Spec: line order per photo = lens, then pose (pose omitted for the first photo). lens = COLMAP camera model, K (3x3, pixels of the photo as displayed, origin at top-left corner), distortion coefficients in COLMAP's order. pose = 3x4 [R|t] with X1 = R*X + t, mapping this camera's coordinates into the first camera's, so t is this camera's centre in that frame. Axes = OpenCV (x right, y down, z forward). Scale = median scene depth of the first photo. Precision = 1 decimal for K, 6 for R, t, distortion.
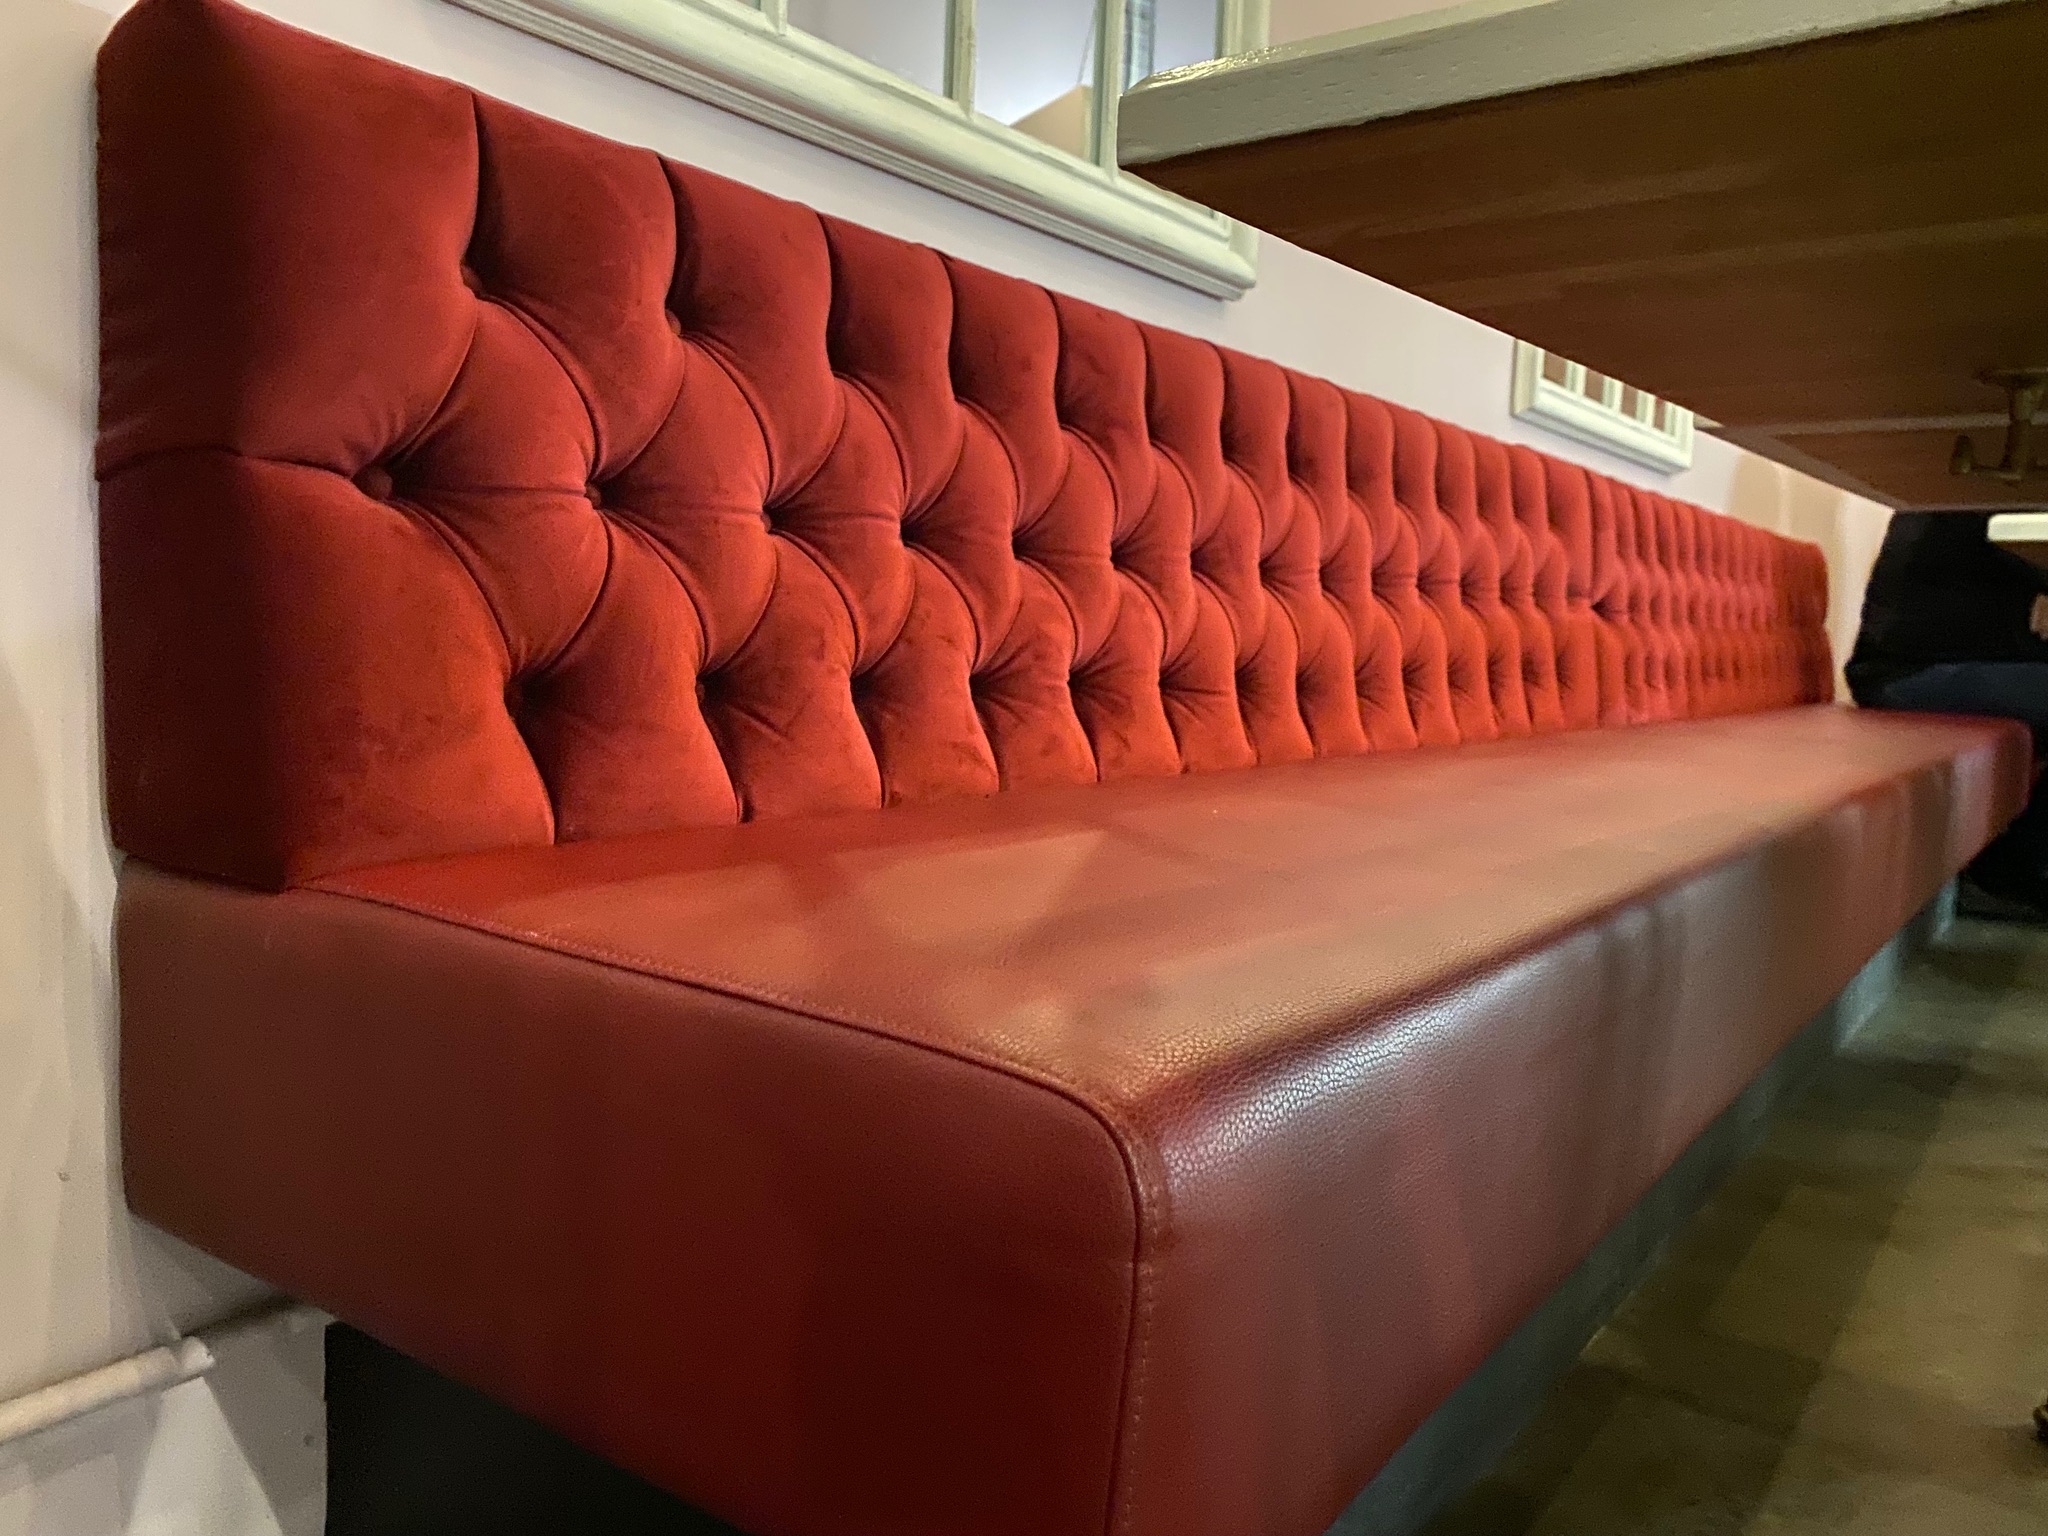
lens RADIAL K [[1530.5, 0, 1023.7], [0, 1530.5, 791.5], [0, 0, 1]] dist [0.040538, -0.000008]
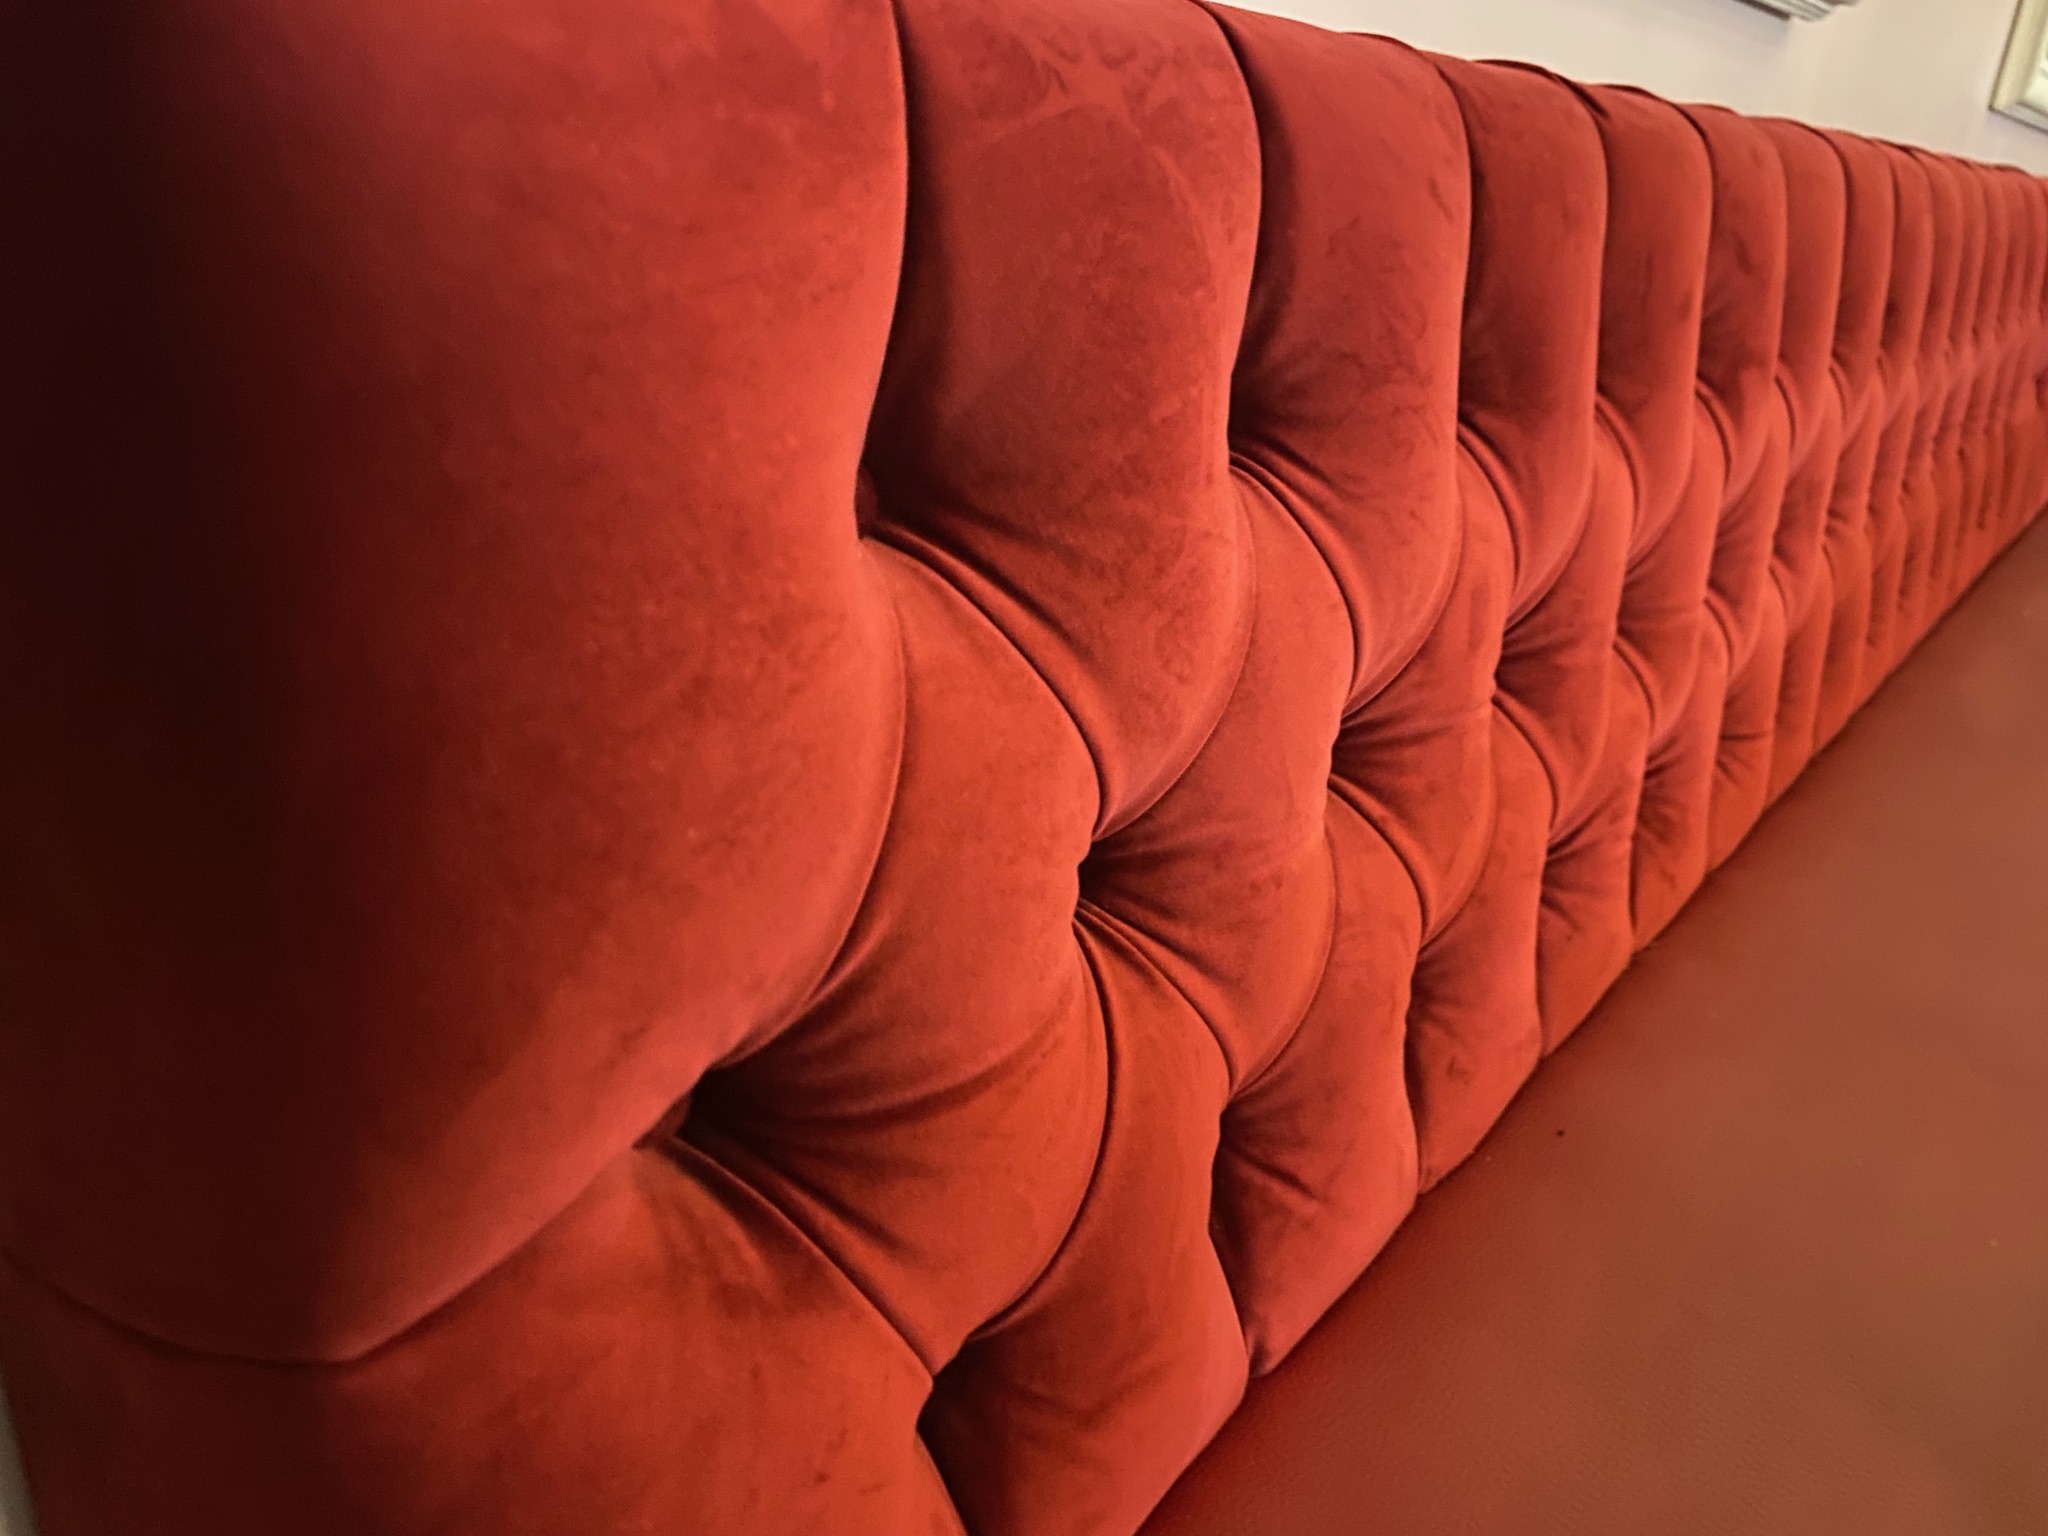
lens RADIAL K [[1552.2, 0, 1024.0], [0, 1552.2, 768.0], [0, 0, 1]] dist [0.050303, -0.002076]
pose [[0.997668, 0.068217, -0.002058, -0.271244], [-0.064576, 0.953316, 0.294990, -0.335860], [0.022085, -0.294170, 0.955498, 0.526890]]
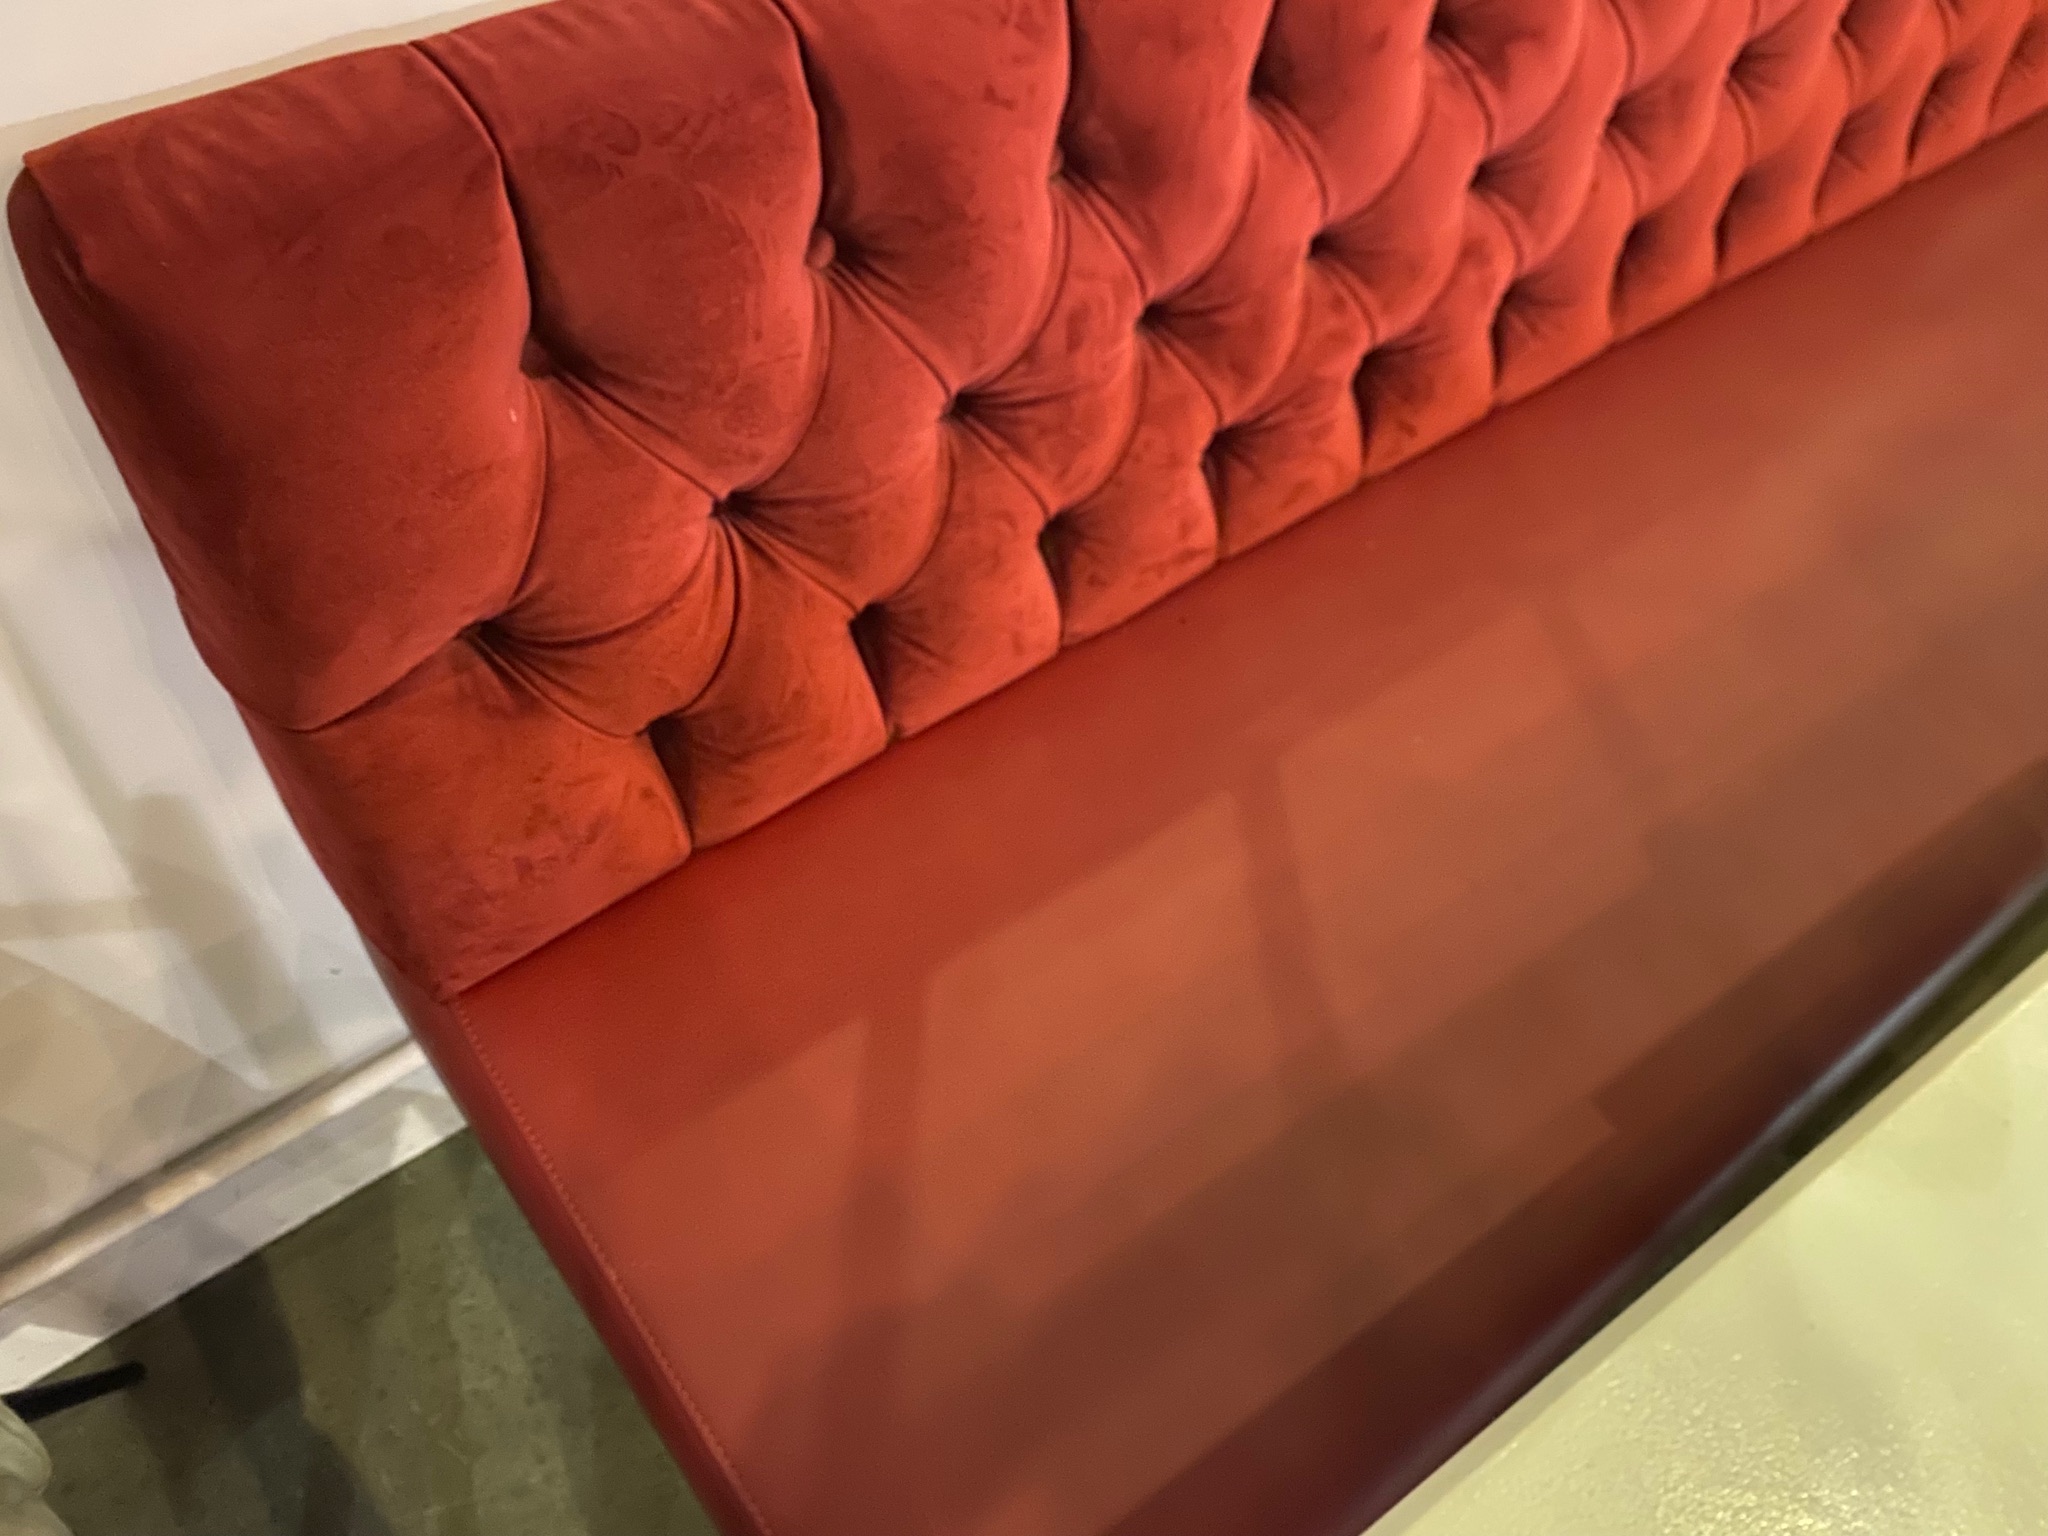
lens RADIAL K [[1572.7, 0, 1024.0], [0, 1572.7, 768.0], [0, 0, 1]] dist [0.002945, -0.005587]
pose [[0.959026, 0.257371, -0.118444, 0.019559], [-0.087059, 0.665539, 0.741268, -0.701287], [0.269610, -0.700584, 0.660676, 0.347040]]
